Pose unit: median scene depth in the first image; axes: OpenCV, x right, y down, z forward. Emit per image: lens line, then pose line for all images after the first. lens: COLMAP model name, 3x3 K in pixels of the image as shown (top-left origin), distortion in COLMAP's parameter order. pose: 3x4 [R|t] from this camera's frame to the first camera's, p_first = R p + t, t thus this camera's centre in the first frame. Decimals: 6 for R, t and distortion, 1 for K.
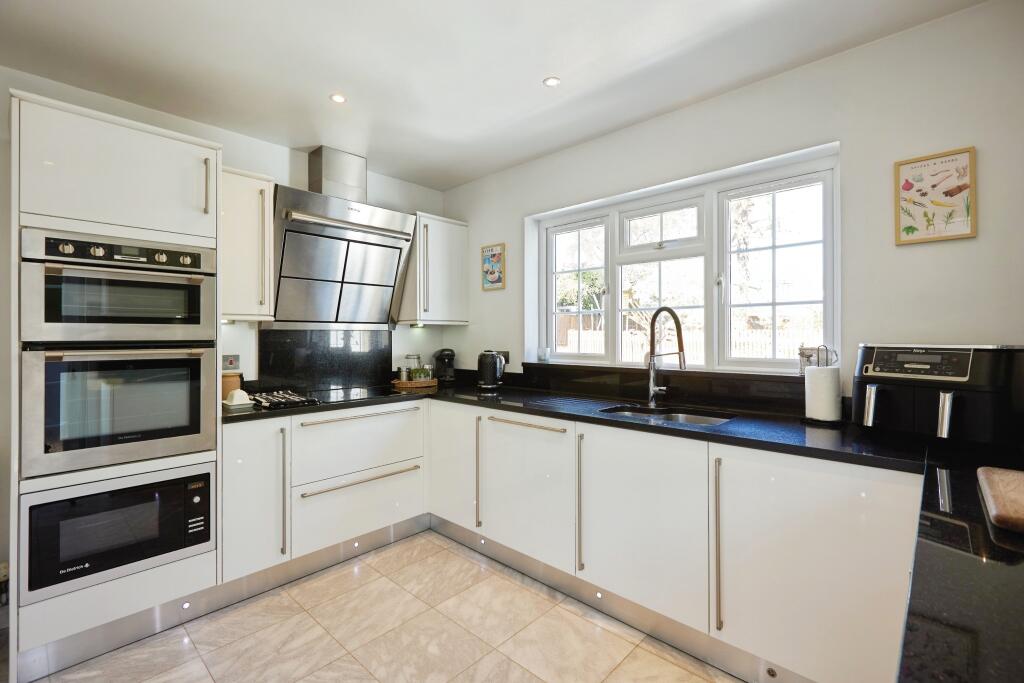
lens RADIAL K [[460.4, 0, 513.2], [0, 460.4, 335.9], [0, 0, 1]] dist [0.004843, 0.000498]
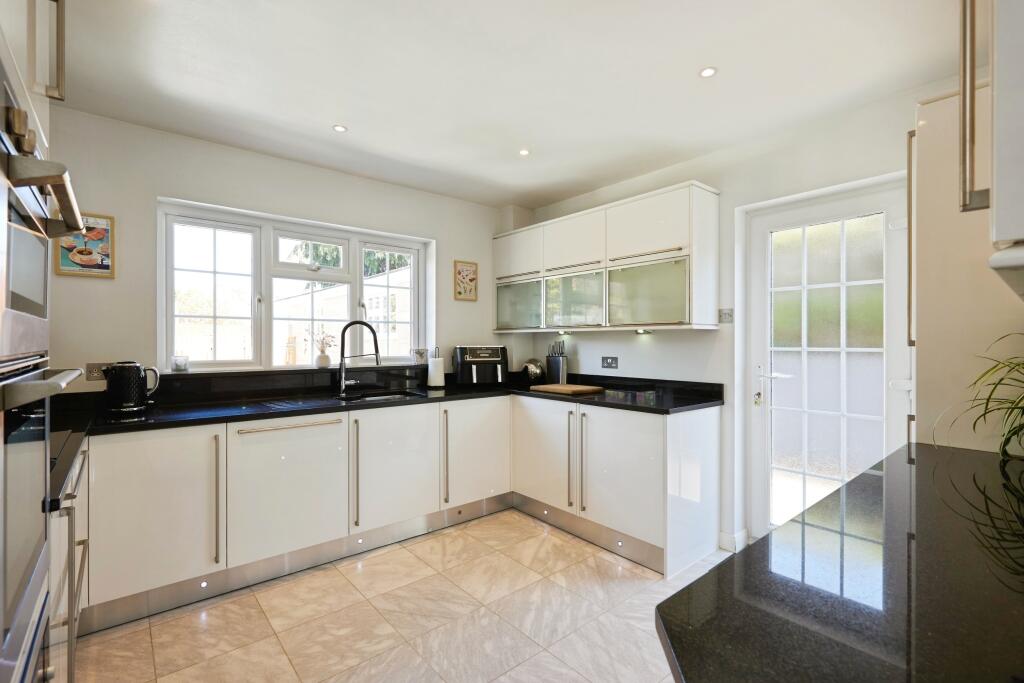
lens RADIAL K [[460.4, 0, 513.7], [0, 460.4, 341.3], [0, 0, 1]] dist [0.004843, 0.000498]
pose [[0.114095, -0.002617, 0.993466, -1.013752], [-0.003251, 0.999990, 0.003008, -0.009010], [-0.993465, -0.003573, 0.114085, 0.401862]]
